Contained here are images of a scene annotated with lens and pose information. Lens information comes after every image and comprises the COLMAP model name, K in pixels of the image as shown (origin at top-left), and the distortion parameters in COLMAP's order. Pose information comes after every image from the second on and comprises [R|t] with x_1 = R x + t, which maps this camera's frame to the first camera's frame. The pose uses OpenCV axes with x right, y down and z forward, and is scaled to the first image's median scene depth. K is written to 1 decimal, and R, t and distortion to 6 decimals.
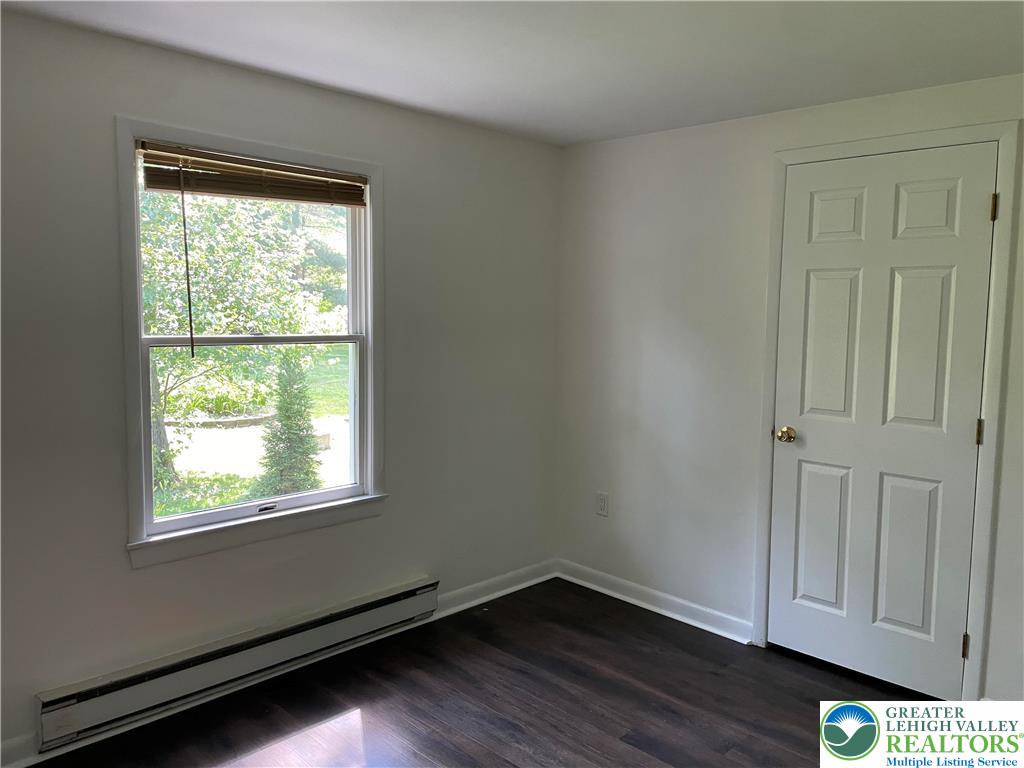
lens RADIAL K [[782.5, 0, 513.8], [0, 782.5, 383.6], [0, 0, 1]] dist [0.105100, -0.139138]
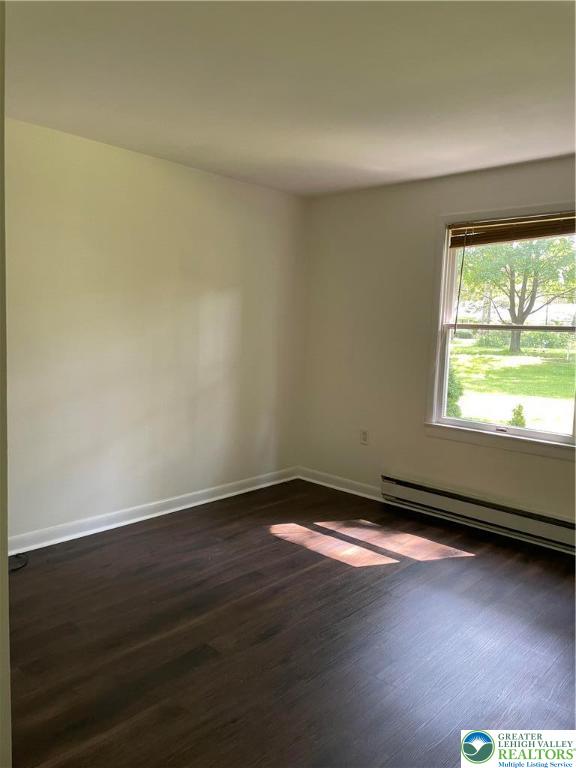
lens RADIAL K [[576.1, 0, 288.6], [0, 576.1, 385.9], [0, 0, 1]] dist [0.072141, -0.100673]
pose [[0.026369, 0.104659, -0.994159, 0.868523], [-0.109053, 0.988870, 0.101209, -0.007138], [0.993686, 0.105747, 0.037489, 0.502777]]
